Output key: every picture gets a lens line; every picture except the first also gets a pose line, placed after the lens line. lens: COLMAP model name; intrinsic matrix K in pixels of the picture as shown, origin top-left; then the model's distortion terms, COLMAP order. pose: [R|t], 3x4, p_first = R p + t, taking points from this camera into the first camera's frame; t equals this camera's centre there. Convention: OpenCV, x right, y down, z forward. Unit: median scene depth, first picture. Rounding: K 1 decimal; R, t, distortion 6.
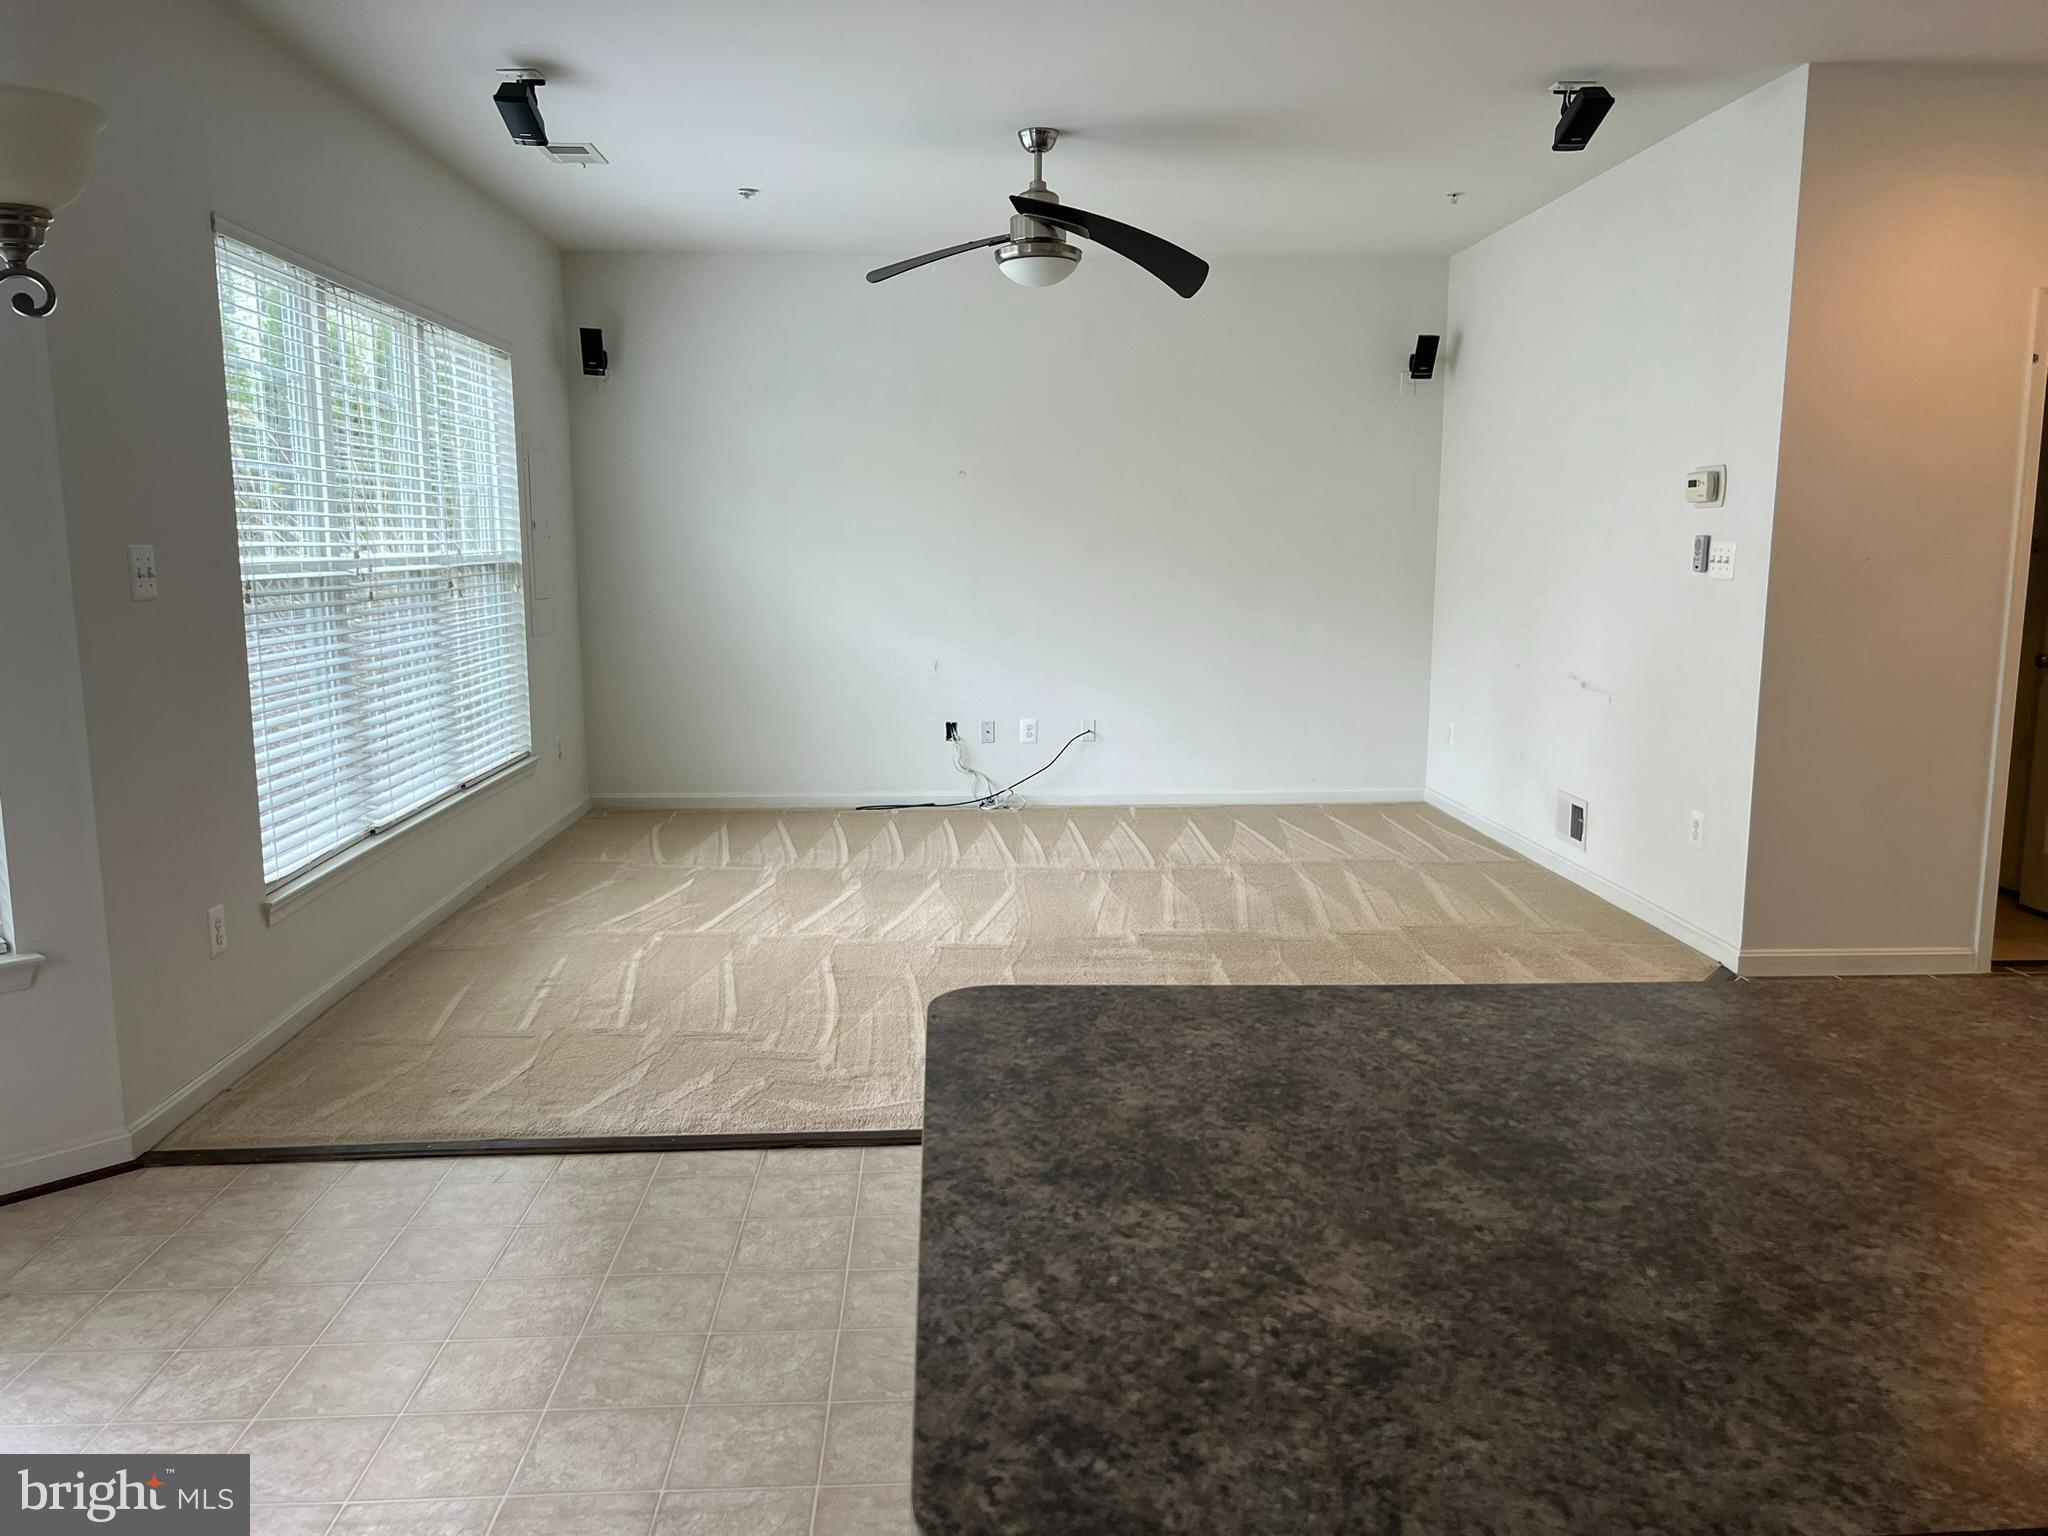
lens RADIAL K [[1536.2, 0, 1033.6], [0, 1536.2, 767.2], [0, 0, 1]] dist [0.052175, -0.051126]
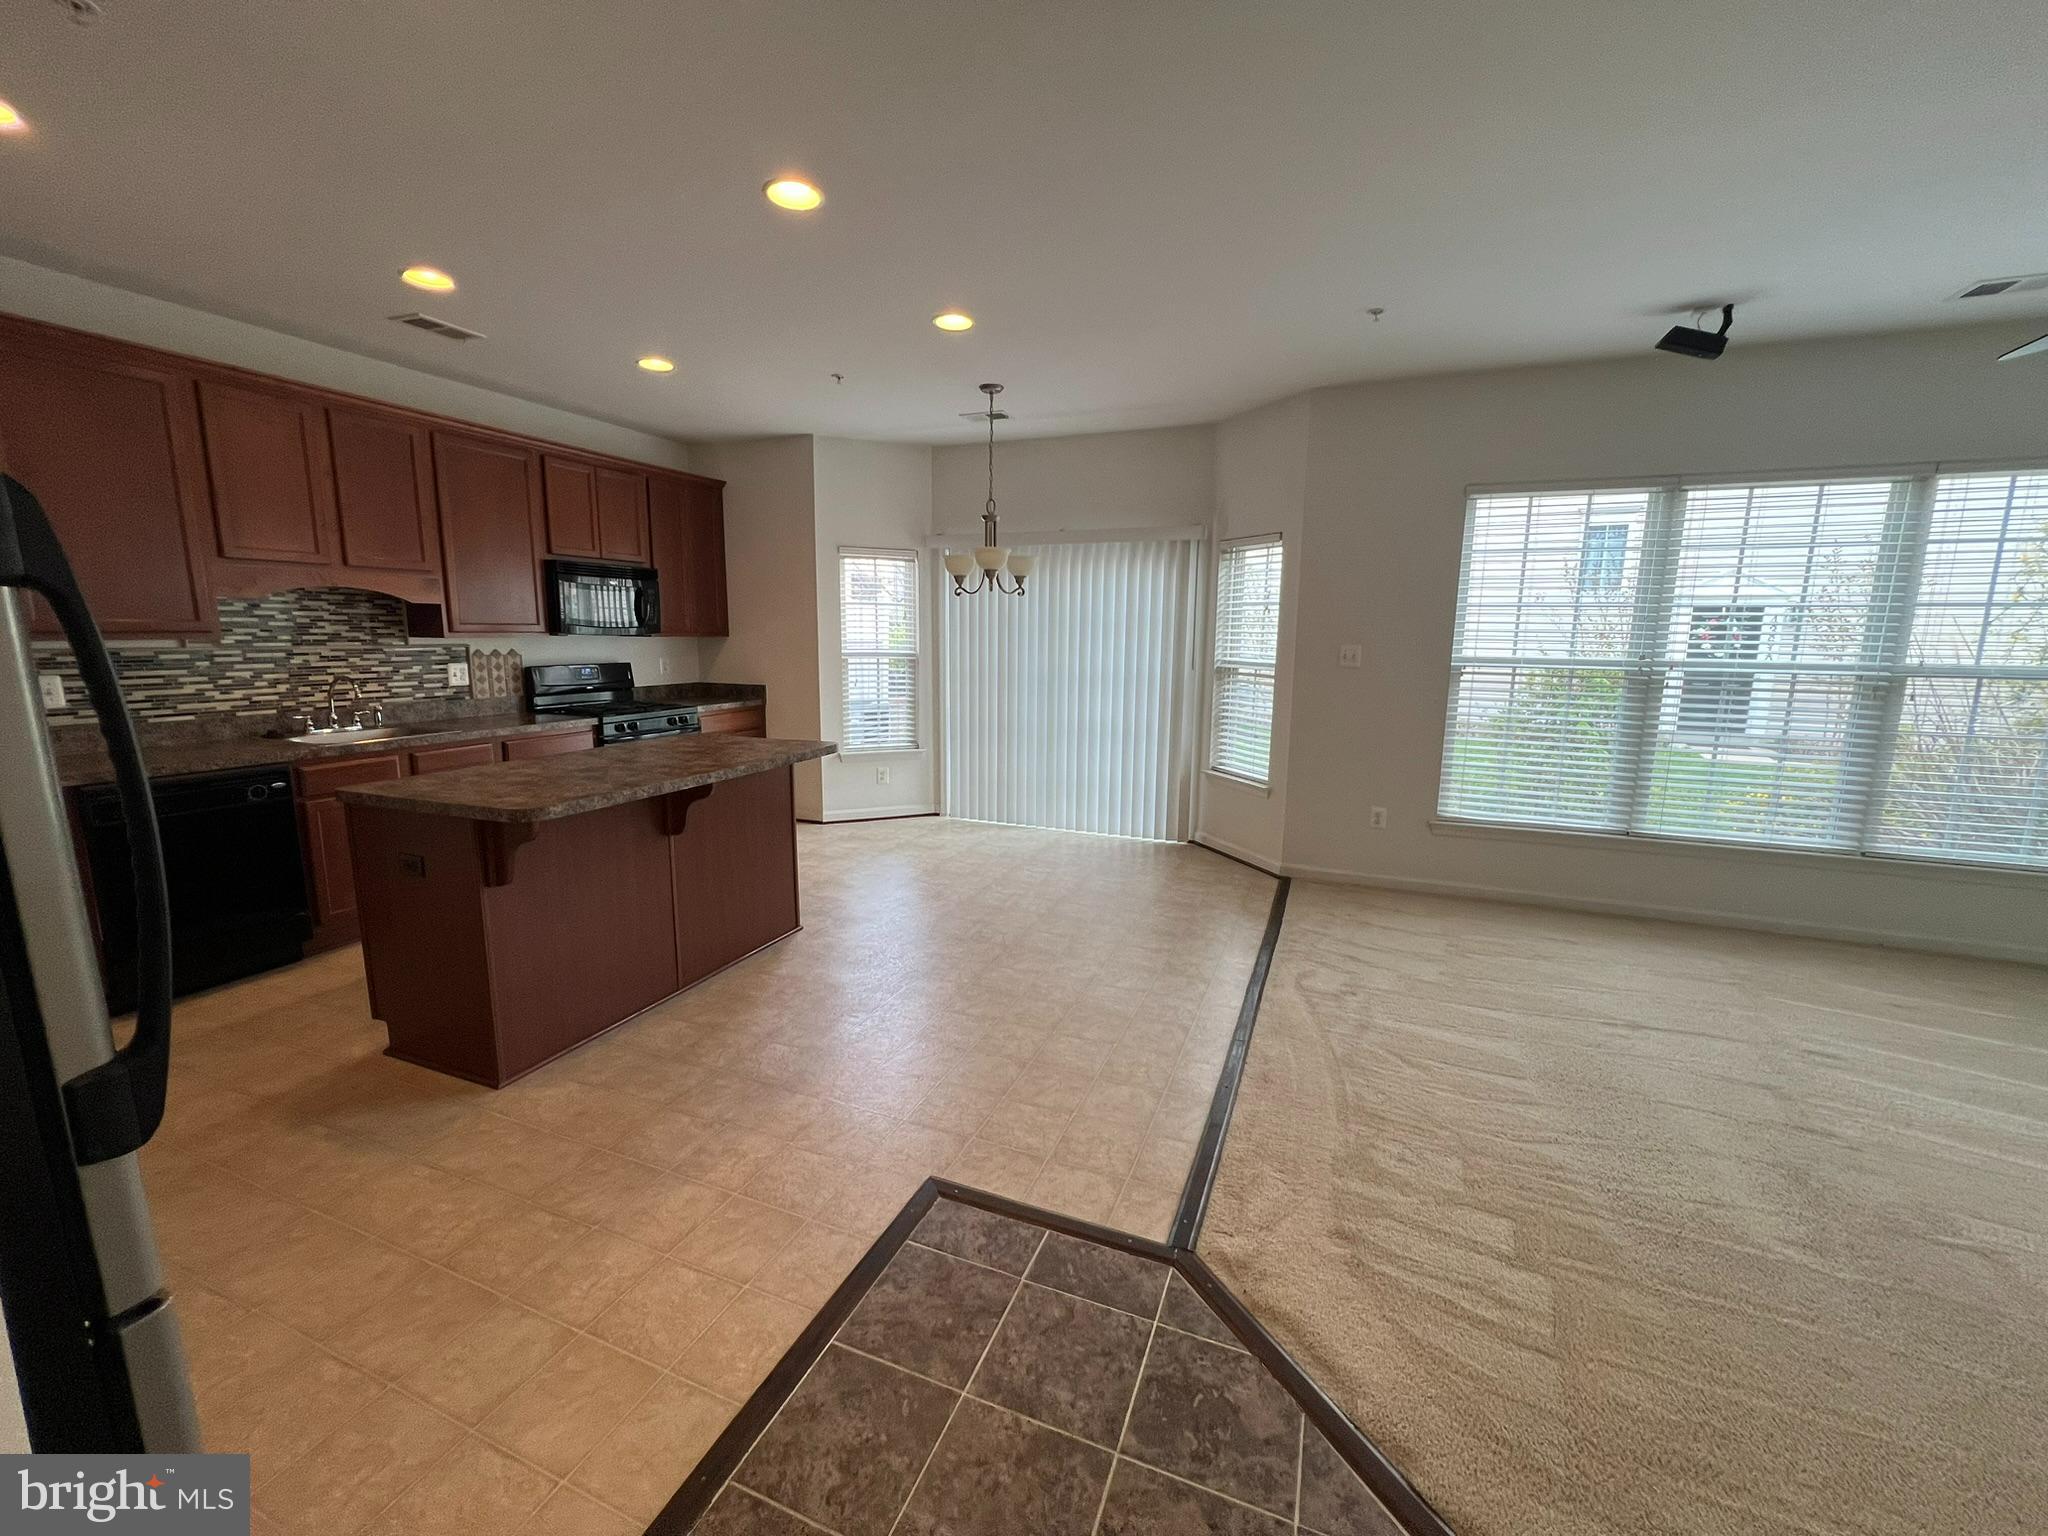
lens RADIAL K [[827.5, 0, 1018.8], [0, 827.5, 768.6], [0, 0, 1]] dist [0.001253, 0.000432]
pose [[-0.434936, 0.144793, -0.888744, 0.574838], [-0.142918, 0.963376, 0.226894, -0.123932], [0.889048, 0.225701, -0.398313, 0.753727]]
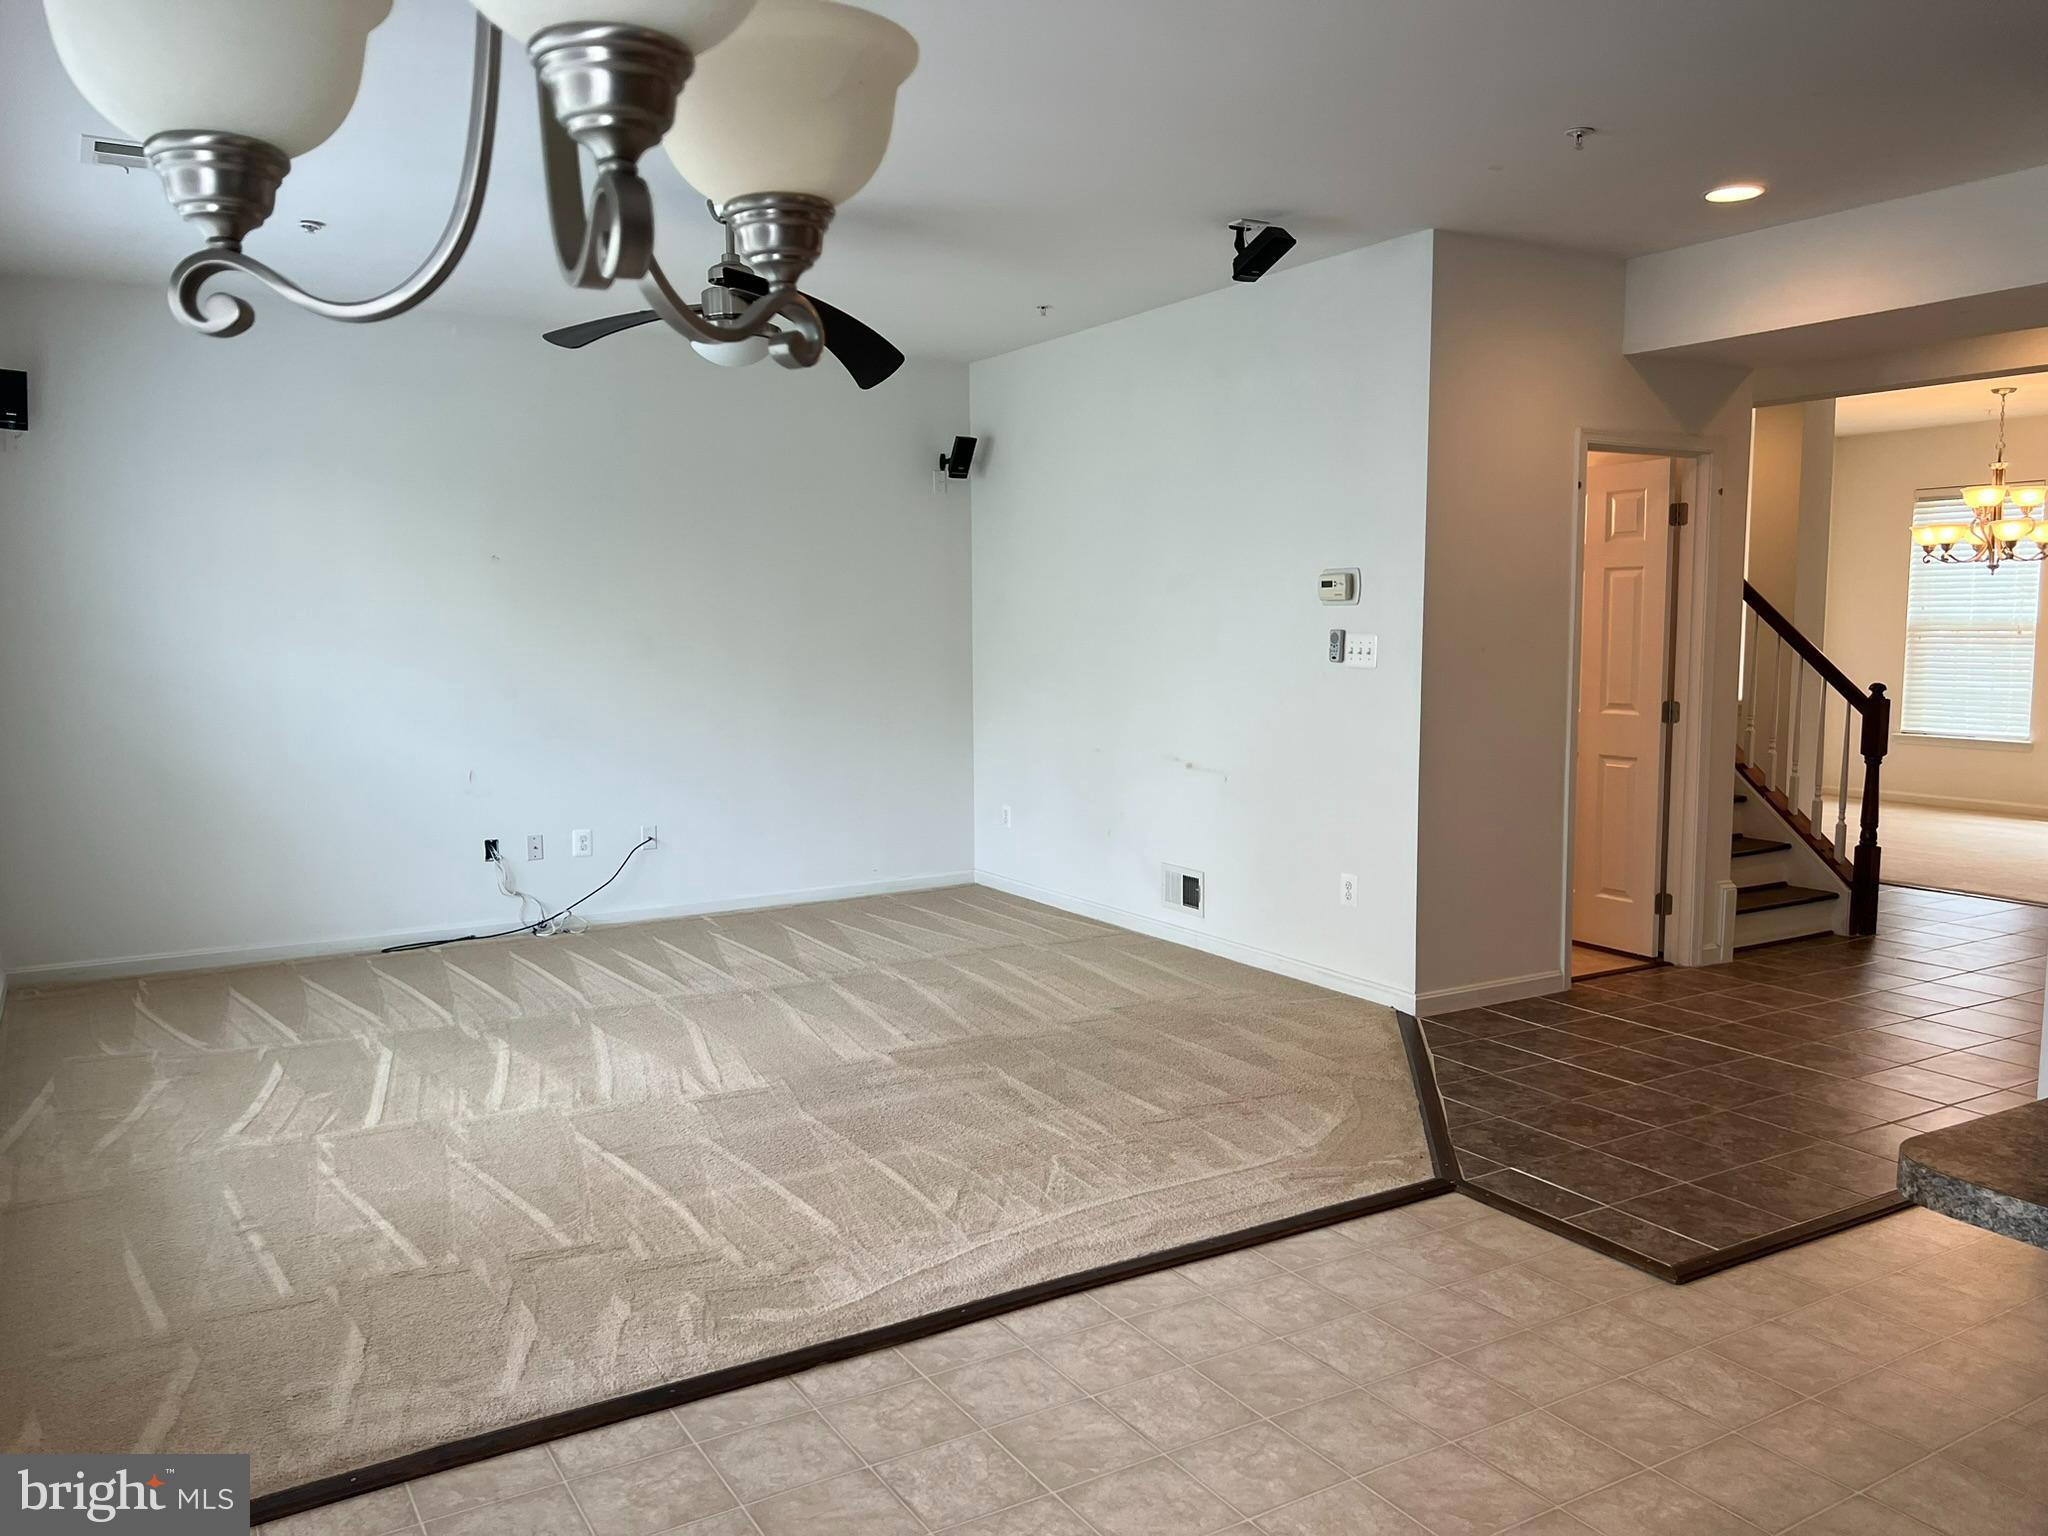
lens RADIAL K [[1536.2, 0, 1026.6], [0, 1536.2, 774.2], [0, 0, 1]] dist [0.052175, -0.051126]
pose [[0.884363, -0.053489, 0.463725, -0.296264], [0.074247, 0.996885, -0.026608, -0.031991], [-0.460857, 0.057962, 0.885580, 0.120018]]
